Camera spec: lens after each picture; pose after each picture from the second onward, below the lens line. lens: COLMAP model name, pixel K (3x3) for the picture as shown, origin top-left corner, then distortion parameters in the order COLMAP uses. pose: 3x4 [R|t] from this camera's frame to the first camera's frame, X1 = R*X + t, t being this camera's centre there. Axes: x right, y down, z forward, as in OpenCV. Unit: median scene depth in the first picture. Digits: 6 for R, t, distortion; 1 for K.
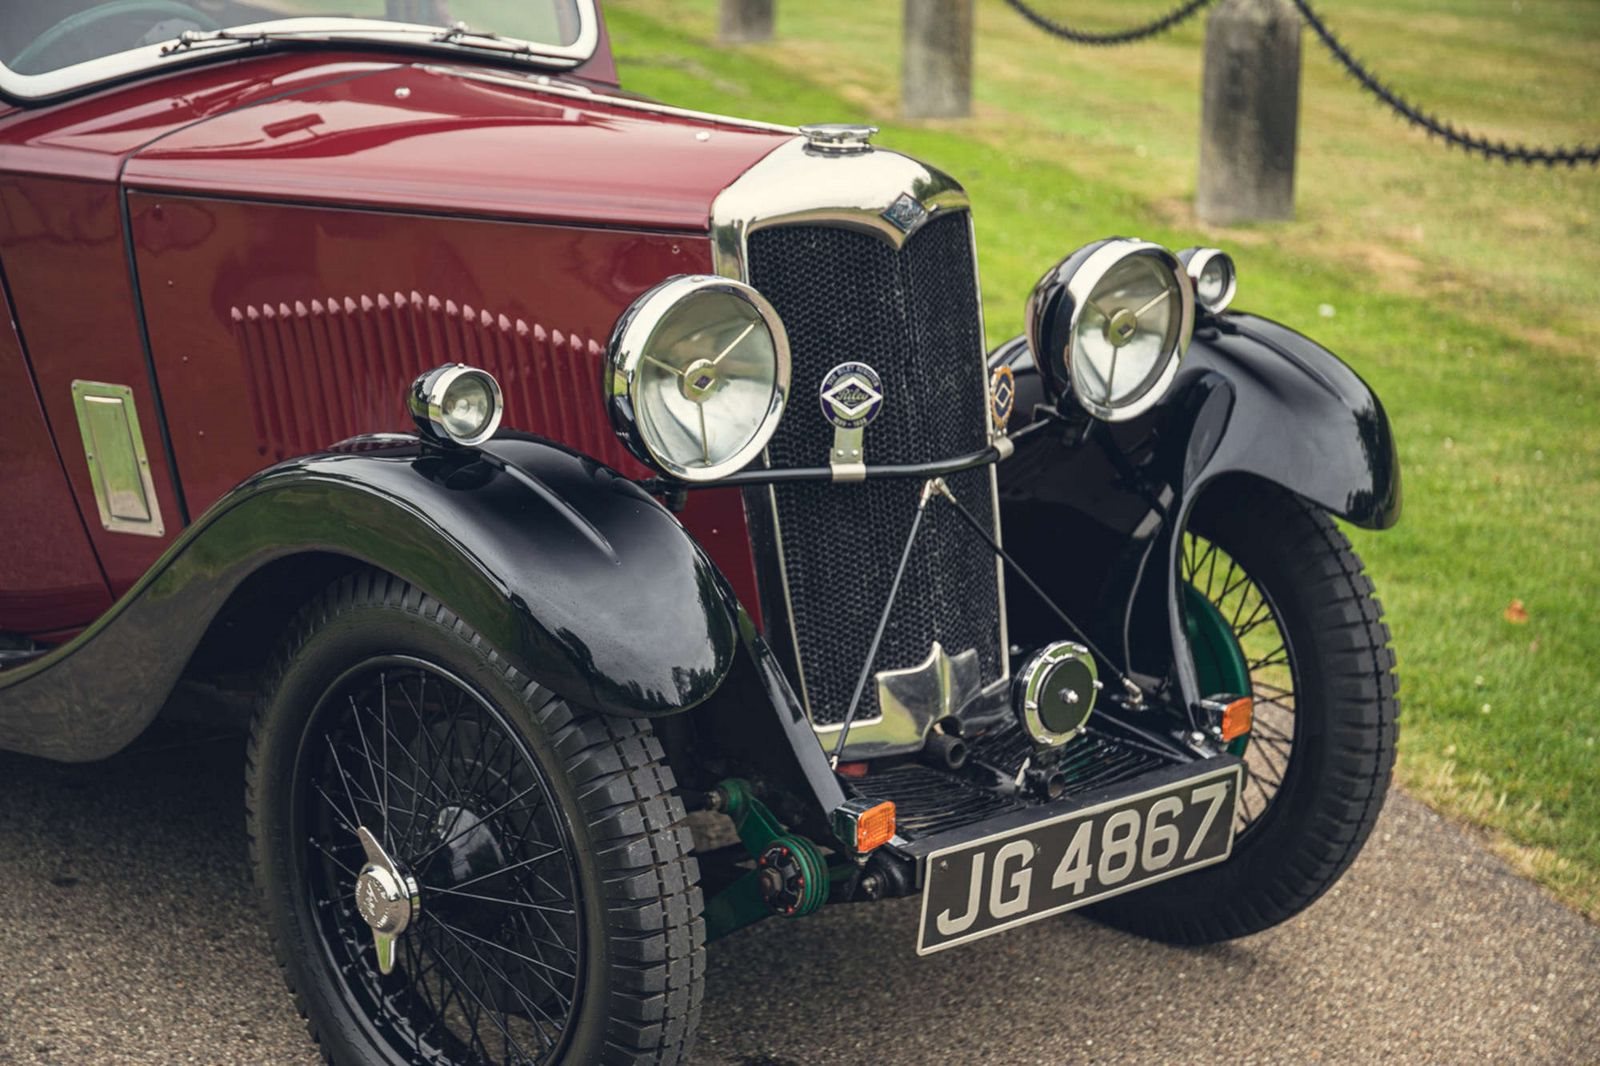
lens RADIAL K [[2959.8, 0, 805.5], [0, 2959.8, 538.4], [0, 0, 1]] dist [0.121297, 0.000000]
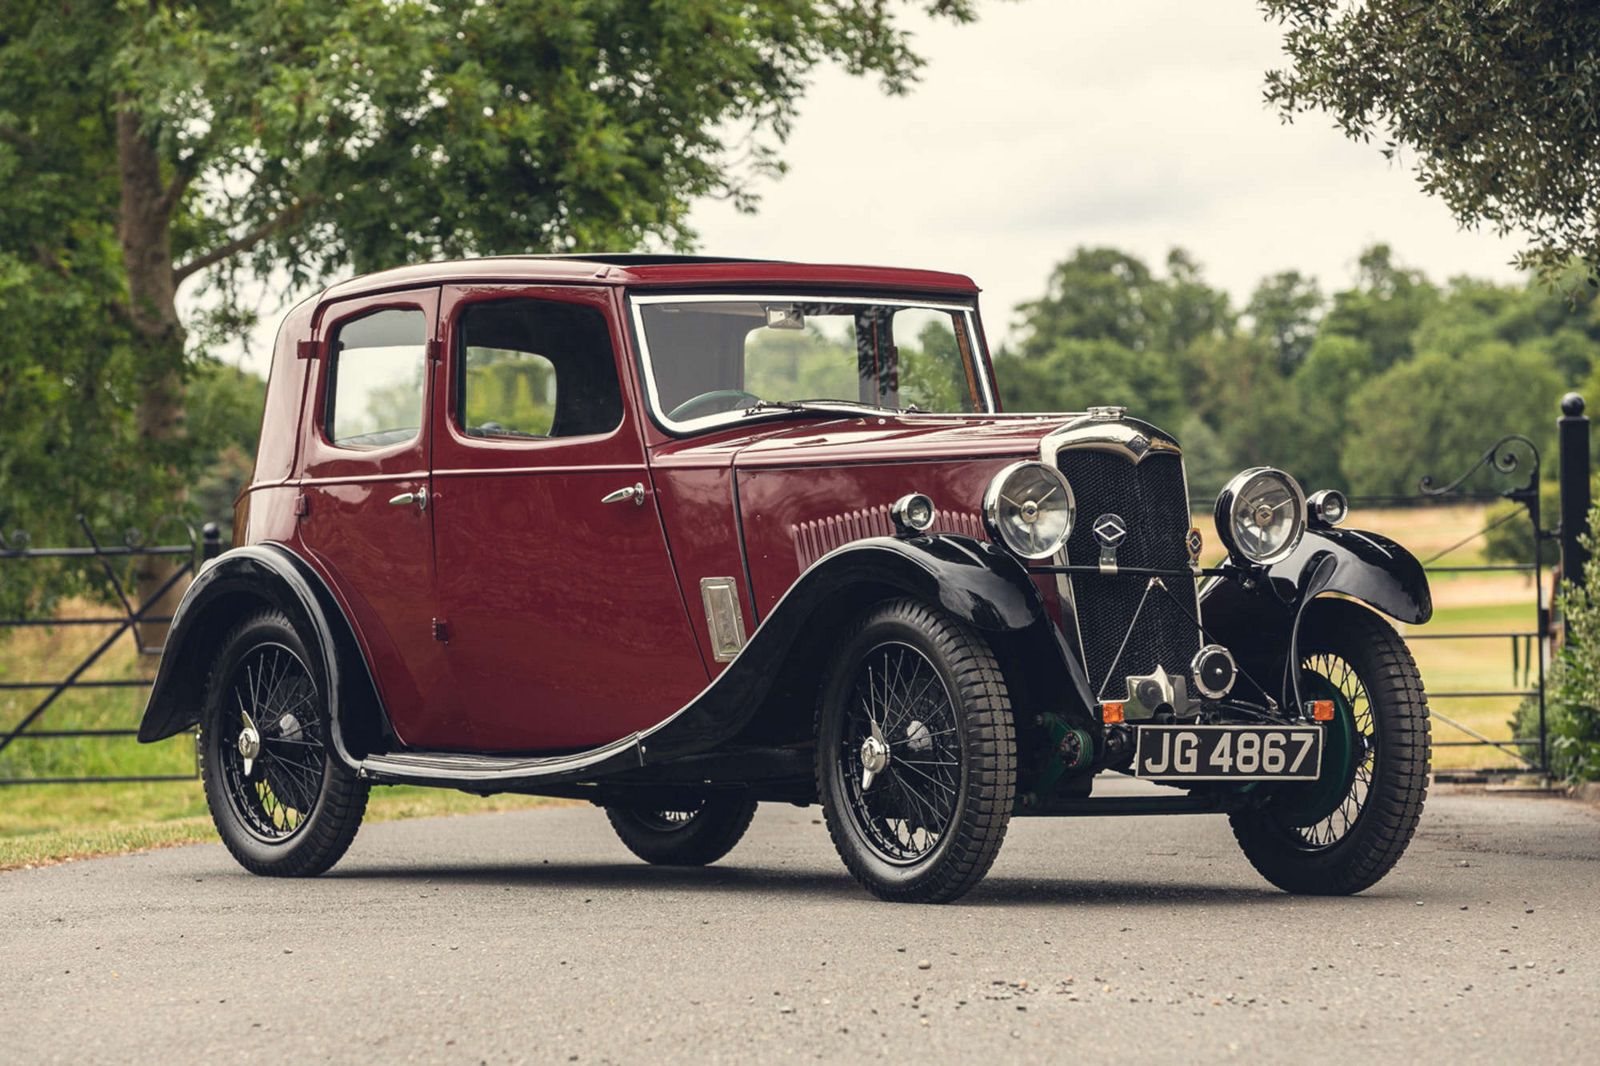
lens RADIAL K [[7323.0, 0, 798.7], [0, 7323.0, 523.5], [0, 0, 1]] dist [-0.004424, 0.000000]
pose [[0.991744, -0.026369, -0.125496, 0.419324], [-0.007116, 0.965806, -0.259169, 1.204741], [0.128039, 0.257923, 0.957644, -3.678934]]
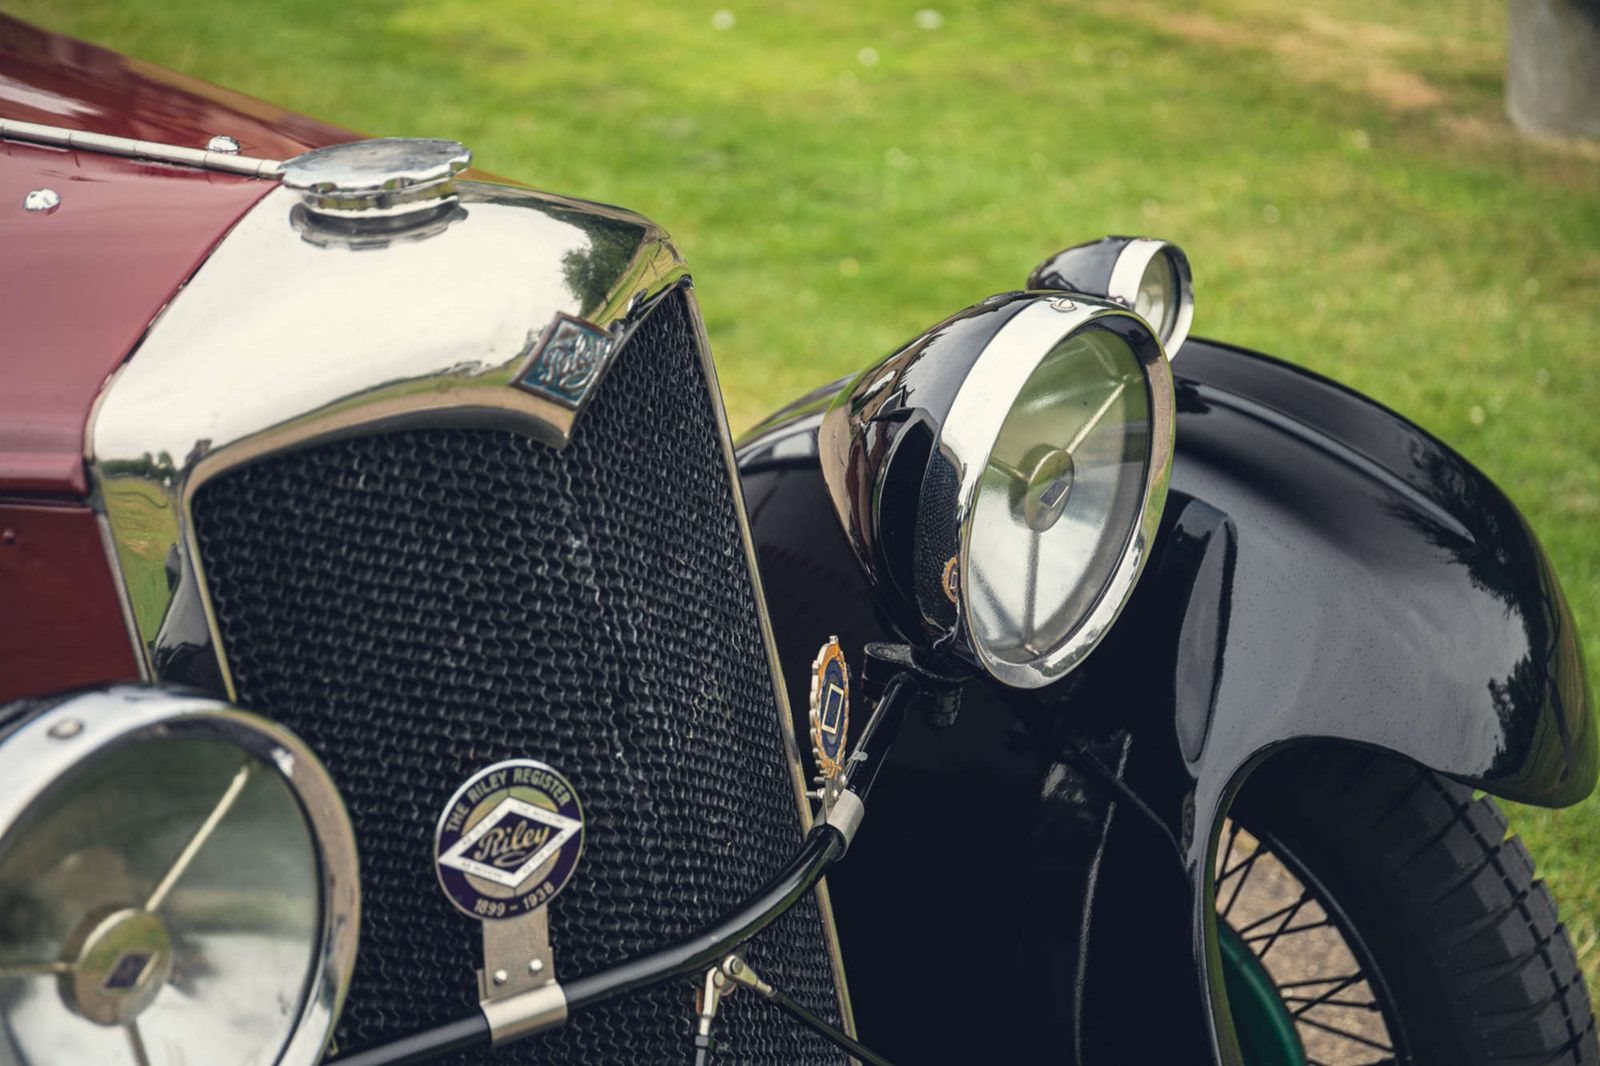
lens RADIAL K [[2959.8, 0, 807.8], [0, 2959.8, 539.3], [0, 0, 1]] dist [0.121297, 0.000000]
pose [[0.977105, -0.148265, 0.152589, -0.000581], [0.129080, 0.983233, 0.128808, -0.134525], [-0.169128, -0.106163, 0.979860, 0.589703]]
